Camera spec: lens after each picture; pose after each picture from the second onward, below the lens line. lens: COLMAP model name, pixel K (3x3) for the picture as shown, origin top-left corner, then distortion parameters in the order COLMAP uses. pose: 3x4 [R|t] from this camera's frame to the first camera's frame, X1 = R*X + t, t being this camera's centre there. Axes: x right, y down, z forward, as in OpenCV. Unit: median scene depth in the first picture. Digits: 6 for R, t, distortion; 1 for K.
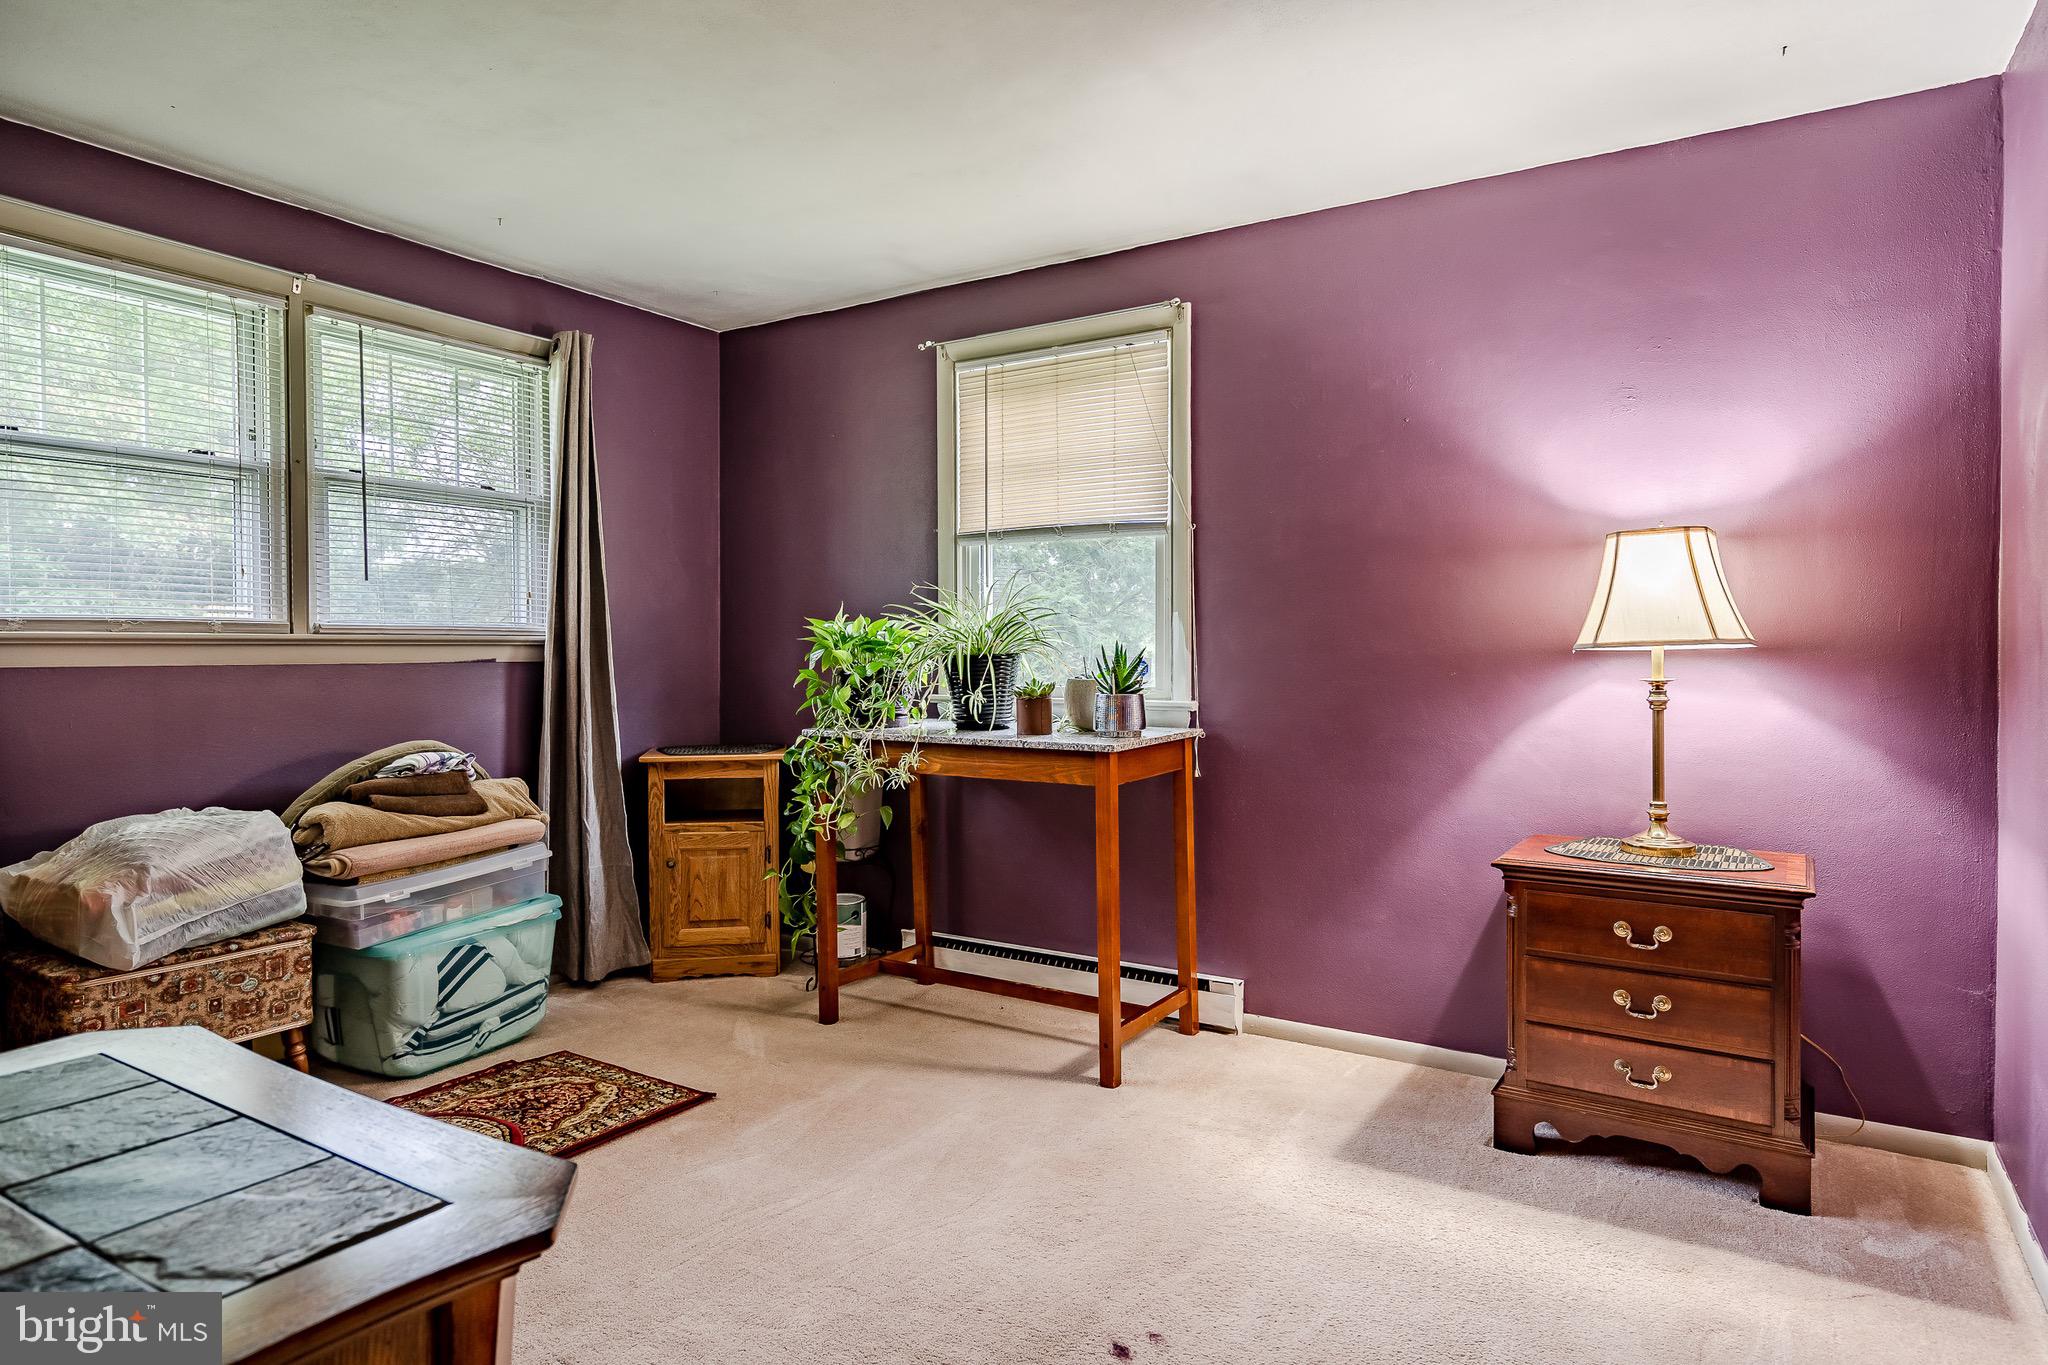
lens RADIAL K [[1148.6, 0, 1024.0], [0, 1148.6, 682.5], [0, 0, 1]] dist [0.001238, 0.000572]
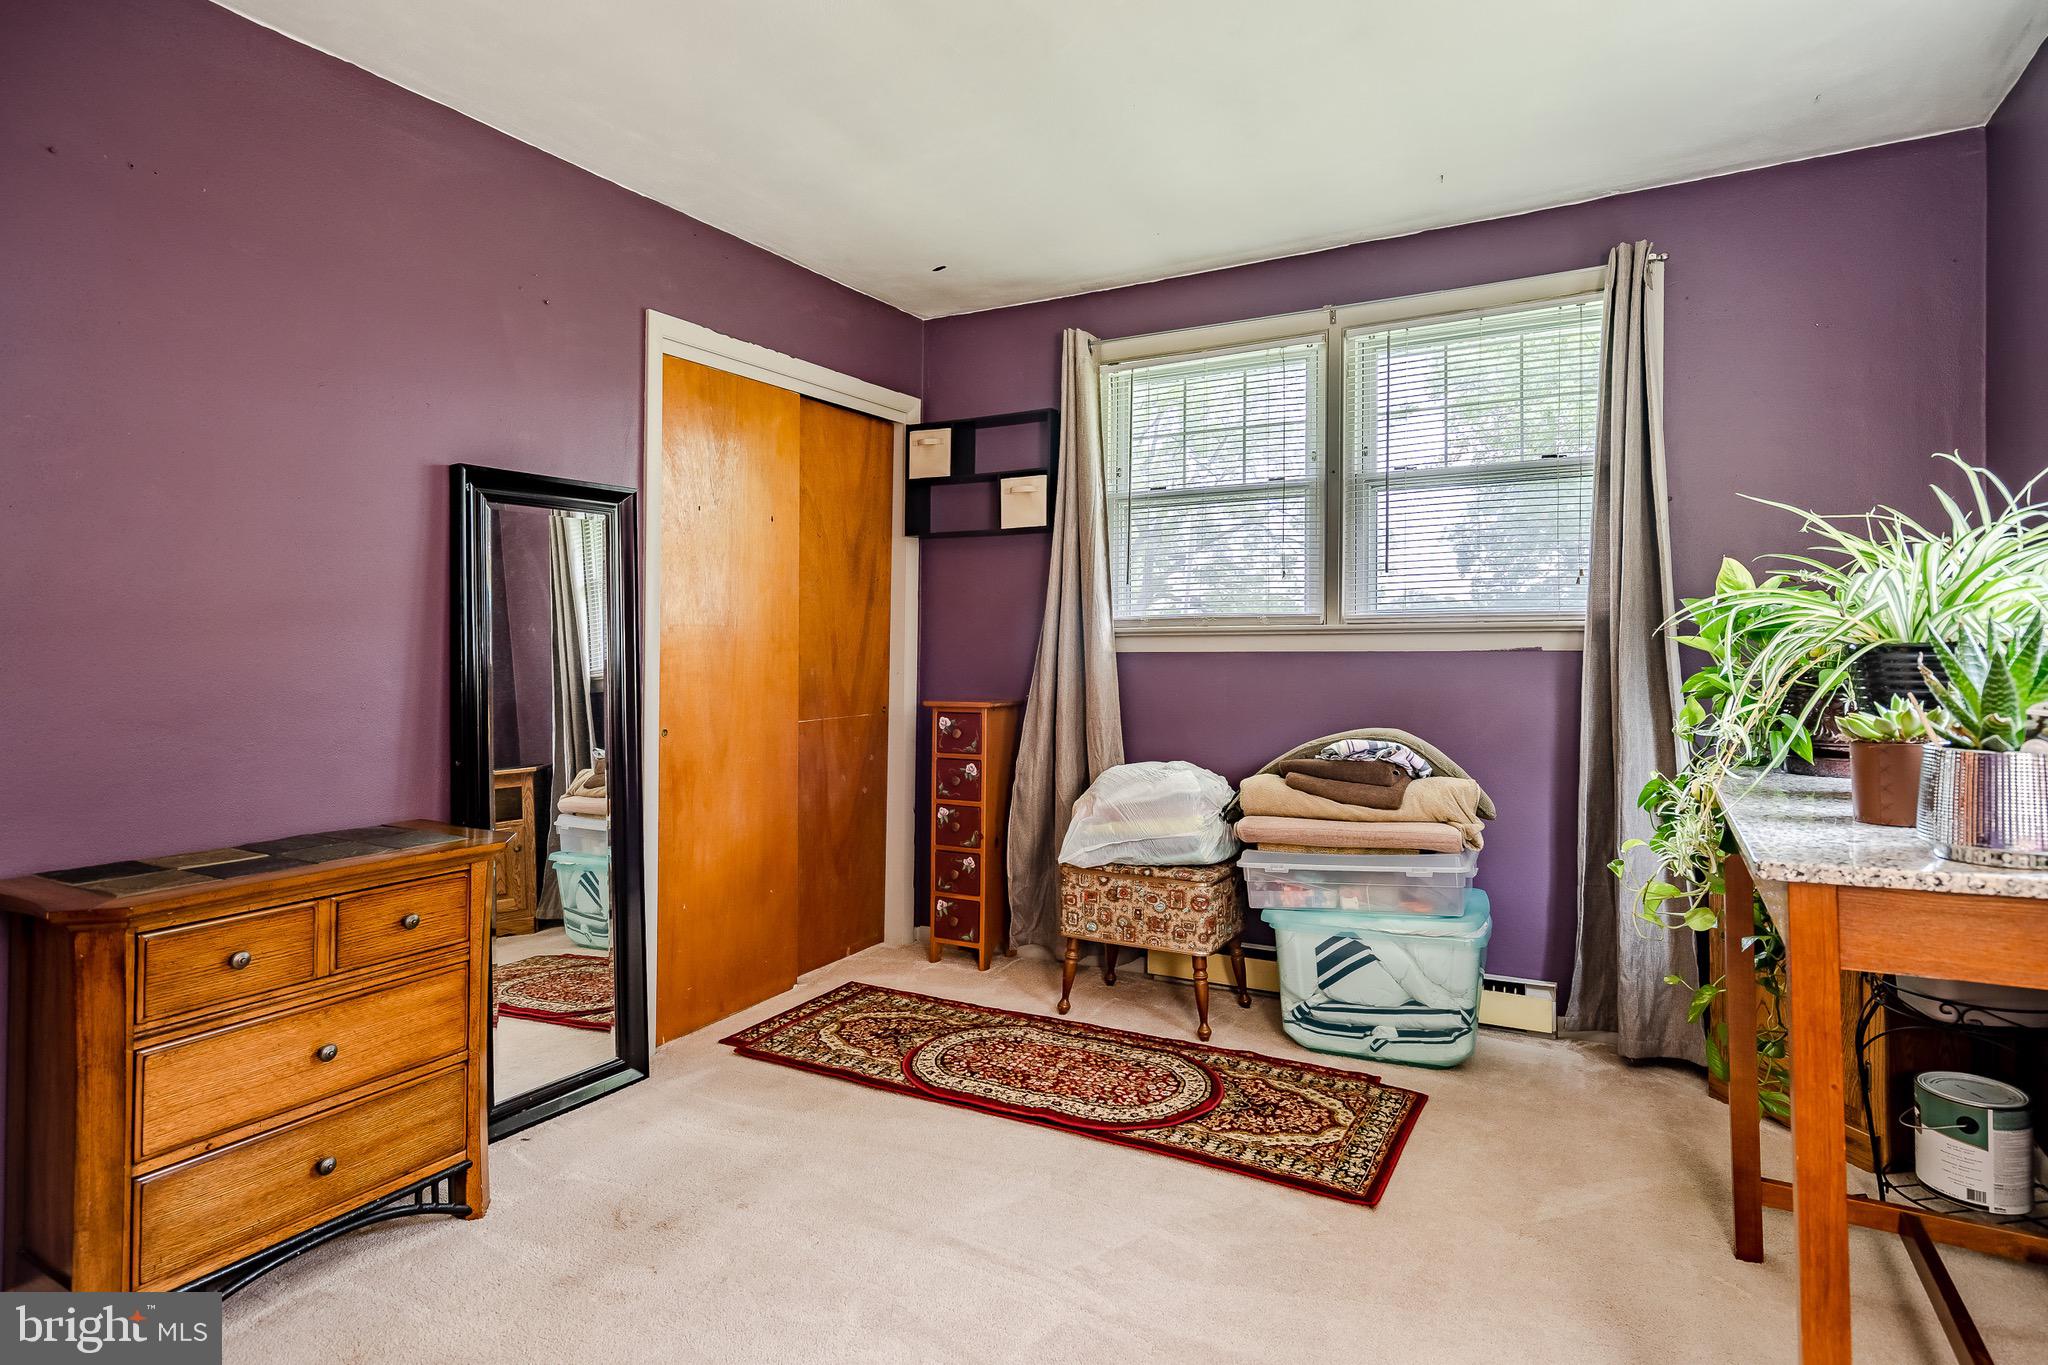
lens RADIAL K [[1086.3, 0, 1039.1], [0, 1086.3, 641.5], [0, 0, 1]] dist [0.002619, 0.001110]
pose [[0.056393, -0.003677, -0.998402, 0.433980], [-0.021357, 0.999760, -0.004889, -0.015358], [0.998180, 0.021599, 0.056301, 0.684429]]
